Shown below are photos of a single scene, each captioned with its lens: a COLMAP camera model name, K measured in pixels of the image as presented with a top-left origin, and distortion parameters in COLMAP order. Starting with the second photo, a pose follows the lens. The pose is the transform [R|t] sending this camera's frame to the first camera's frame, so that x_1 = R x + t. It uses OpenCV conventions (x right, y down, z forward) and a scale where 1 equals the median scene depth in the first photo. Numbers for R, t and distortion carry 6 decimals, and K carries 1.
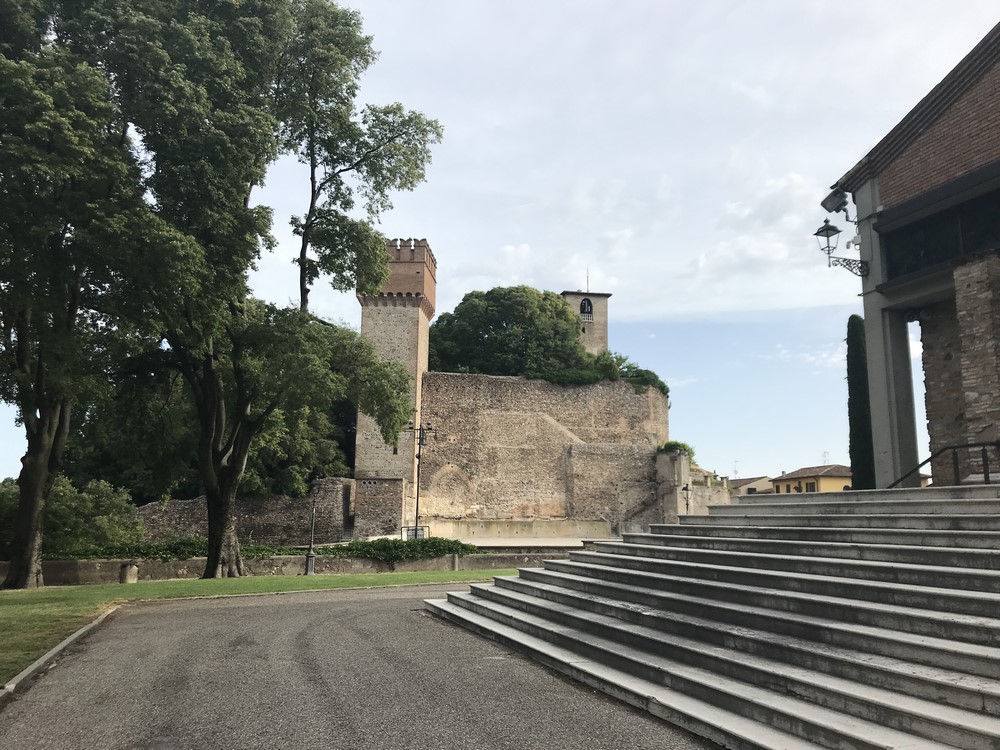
lens RADIAL K [[798.9, 0, 500.0], [0, 798.9, 375.0], [0, 0, 1]] dist [0.004358, 0.002054]
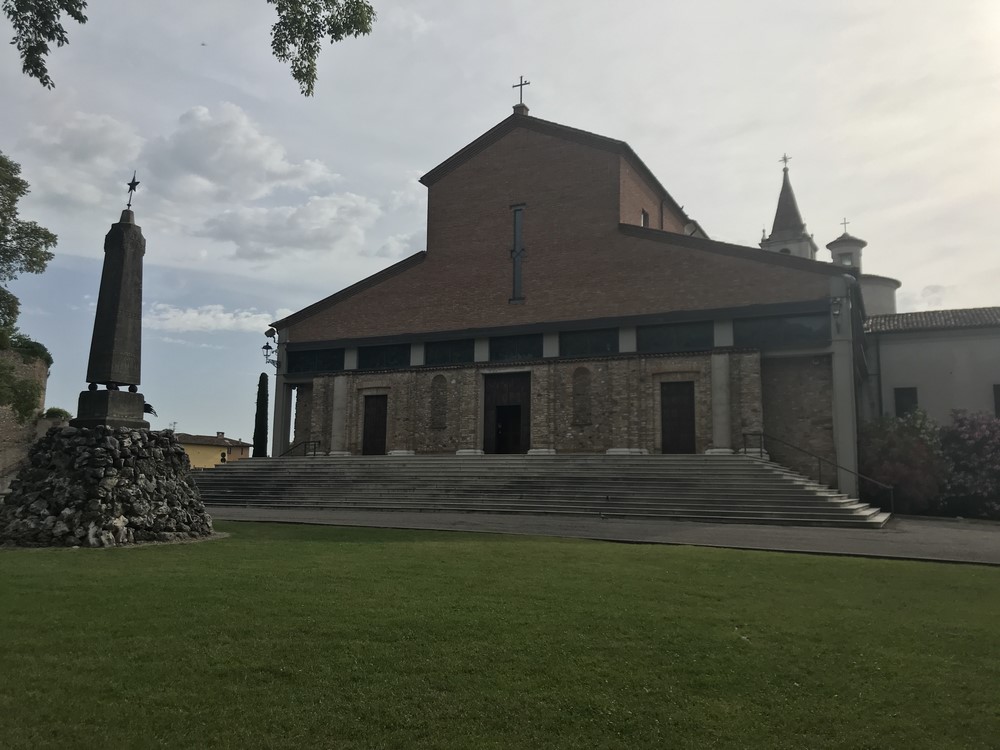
lens RADIAL K [[798.9, 0, 500.0], [0, 798.9, 375.0], [0, 0, 1]] dist [0.004358, 0.002054]
pose [[0.654580, 0.083658, 0.751350, -0.161706], [-0.133445, 0.991039, 0.005912, -0.036332], [-0.744122, -0.104134, 0.659878, -0.192258]]
